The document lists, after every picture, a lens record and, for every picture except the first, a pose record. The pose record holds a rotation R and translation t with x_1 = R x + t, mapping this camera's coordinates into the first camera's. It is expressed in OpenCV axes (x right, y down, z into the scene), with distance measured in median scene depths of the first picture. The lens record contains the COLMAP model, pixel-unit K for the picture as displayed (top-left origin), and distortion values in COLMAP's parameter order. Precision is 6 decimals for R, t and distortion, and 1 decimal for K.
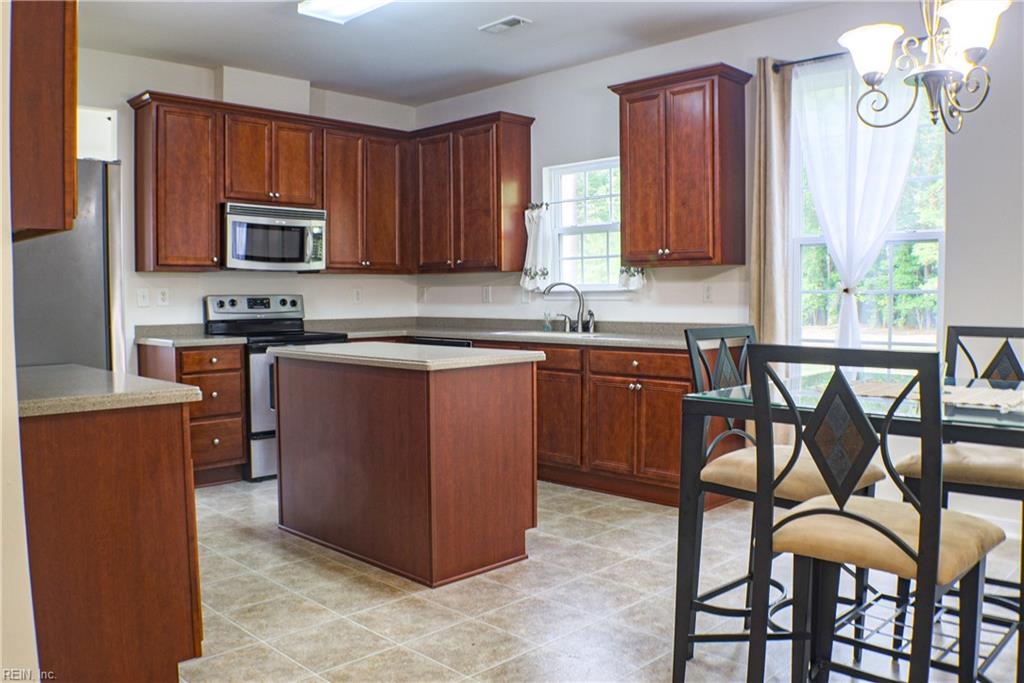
lens RADIAL K [[821.0, 0, 483.8], [0, 821.0, 348.7], [0, 0, 1]] dist [-0.099604, -0.014235]
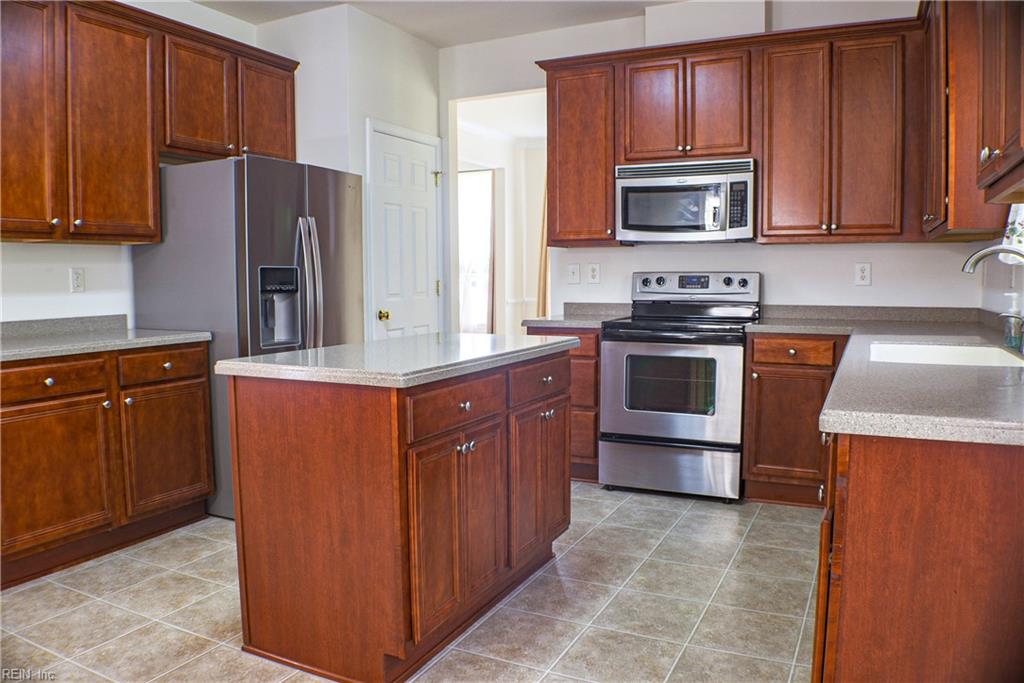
lens RADIAL K [[751.0, 0, 507.2], [0, 751.0, 339.2], [0, 0, 1]] dist [-0.098806, -0.004835]
pose [[0.333033, 0.082064, -0.939337, 0.423702], [-0.057010, 0.996135, 0.066814, -0.042497], [0.941190, 0.031300, 0.336424, 0.640527]]
